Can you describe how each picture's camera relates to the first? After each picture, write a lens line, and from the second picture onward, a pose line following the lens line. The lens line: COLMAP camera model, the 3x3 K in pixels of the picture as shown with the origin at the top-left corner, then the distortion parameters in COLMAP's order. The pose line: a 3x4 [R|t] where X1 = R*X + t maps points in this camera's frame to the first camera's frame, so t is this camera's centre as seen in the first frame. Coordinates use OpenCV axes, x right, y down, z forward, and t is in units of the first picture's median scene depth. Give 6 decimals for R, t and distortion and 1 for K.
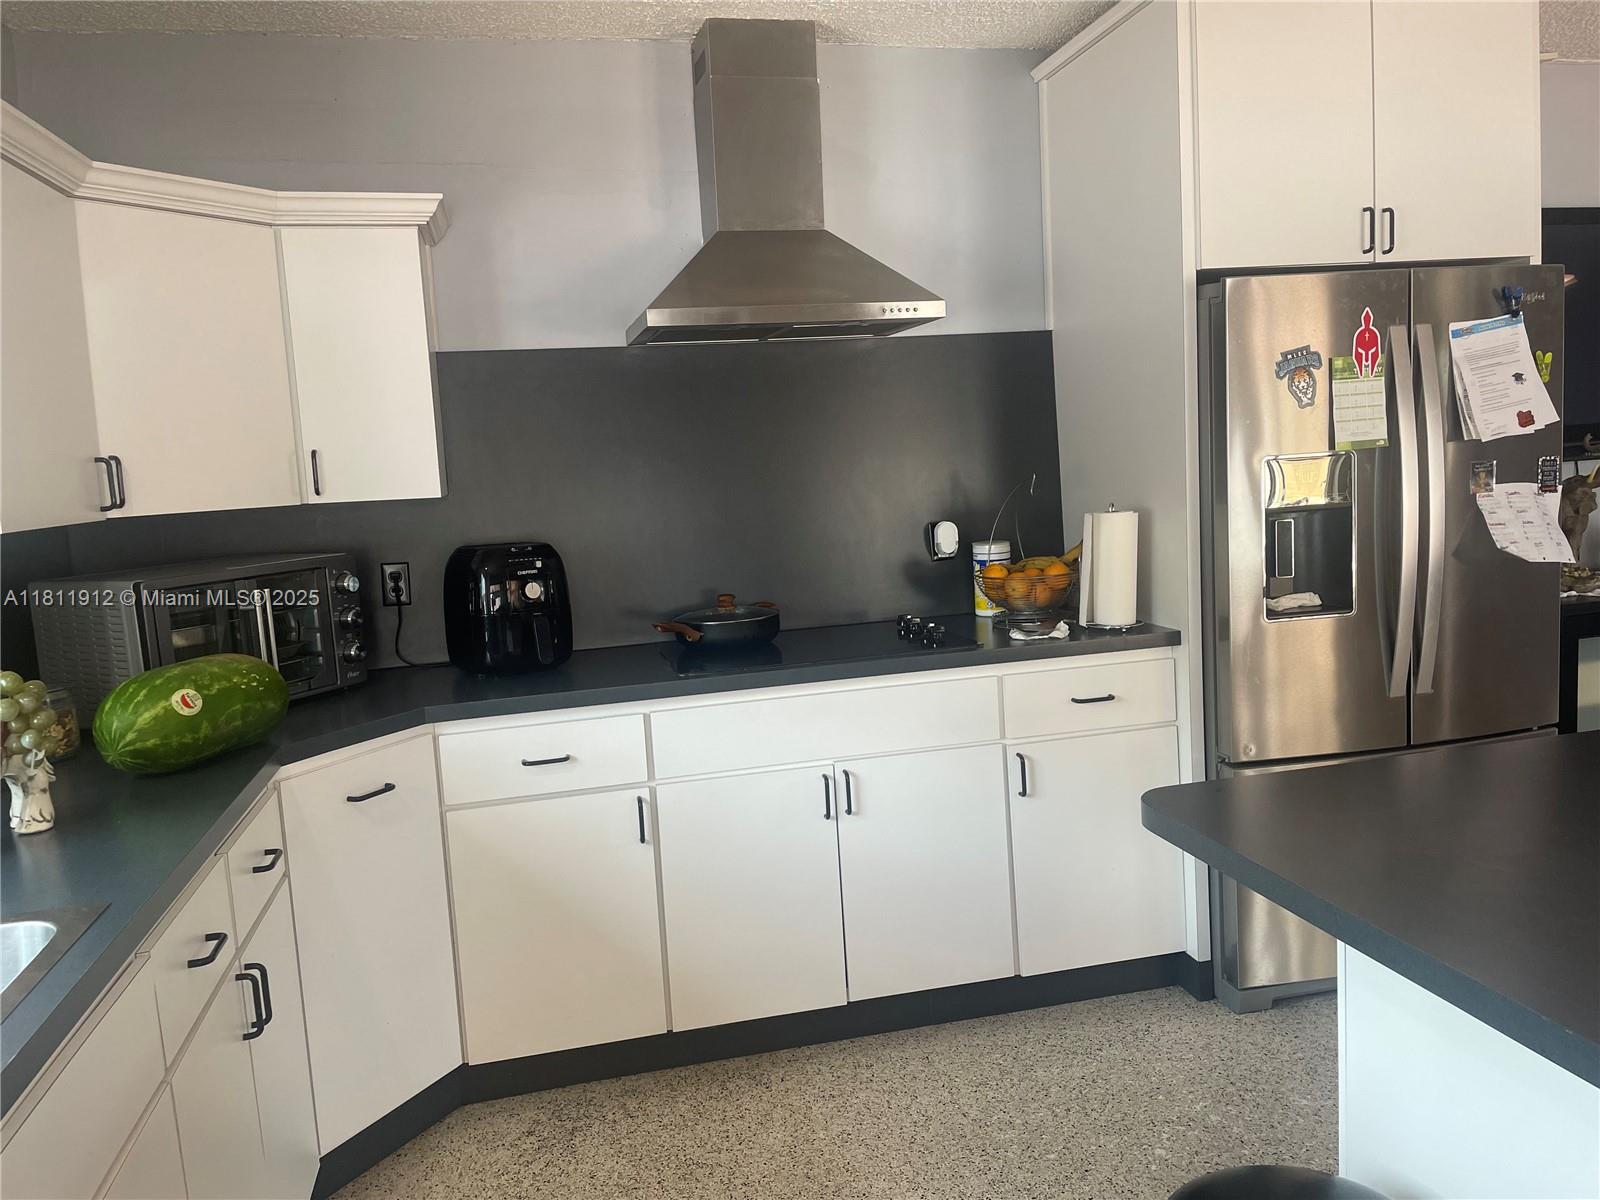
lens RADIAL K [[1217.0, 0, 800.0], [0, 1217.0, 600.0], [0, 0, 1]] dist [0.003816, -0.008241]
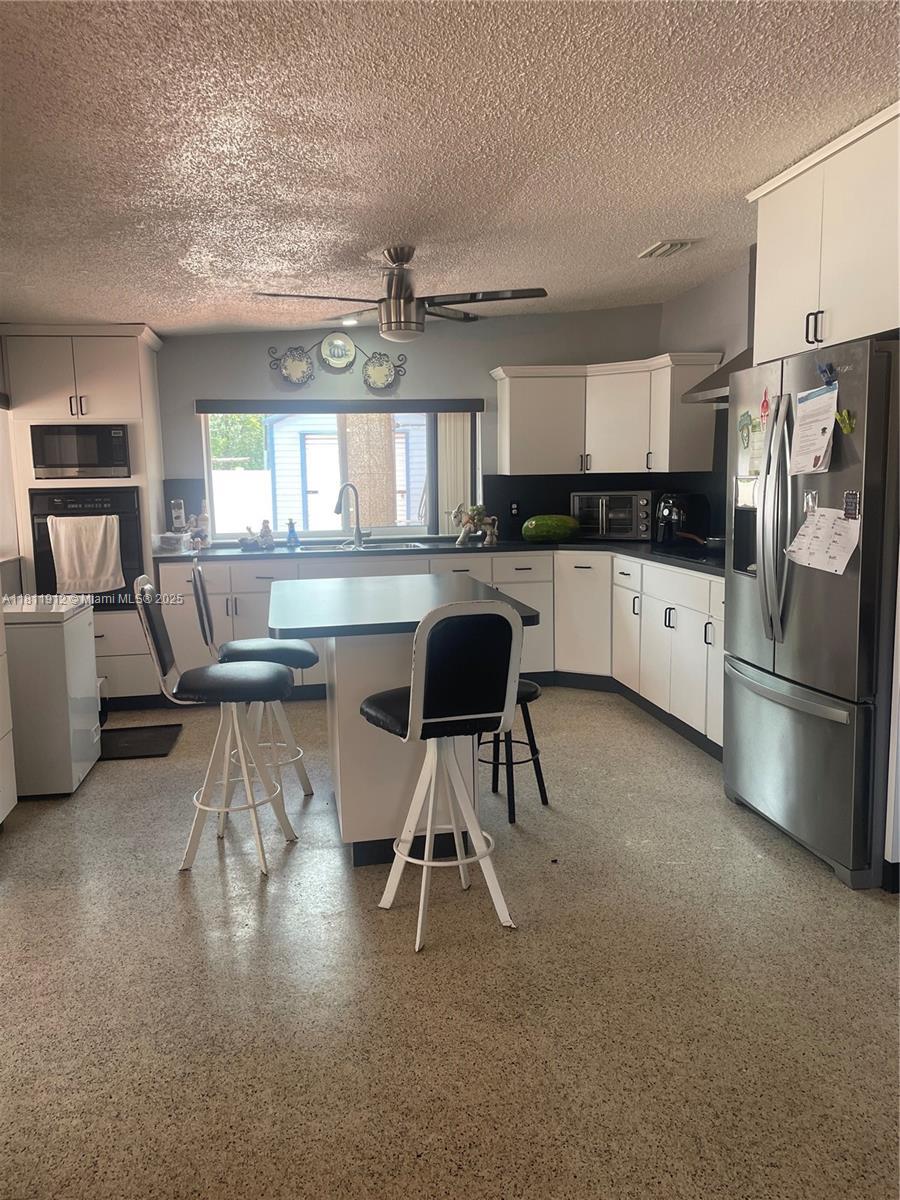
lens RADIAL K [[912.8, 0, 450.0], [0, 912.8, 600.0], [0, 0, 1]] dist [0.003816, -0.008241]
pose [[-0.056714, 0.194317, -0.979298, 1.654528], [-0.099594, 0.974883, 0.199209, -0.159992], [0.993411, 0.108830, -0.035937, 0.641691]]
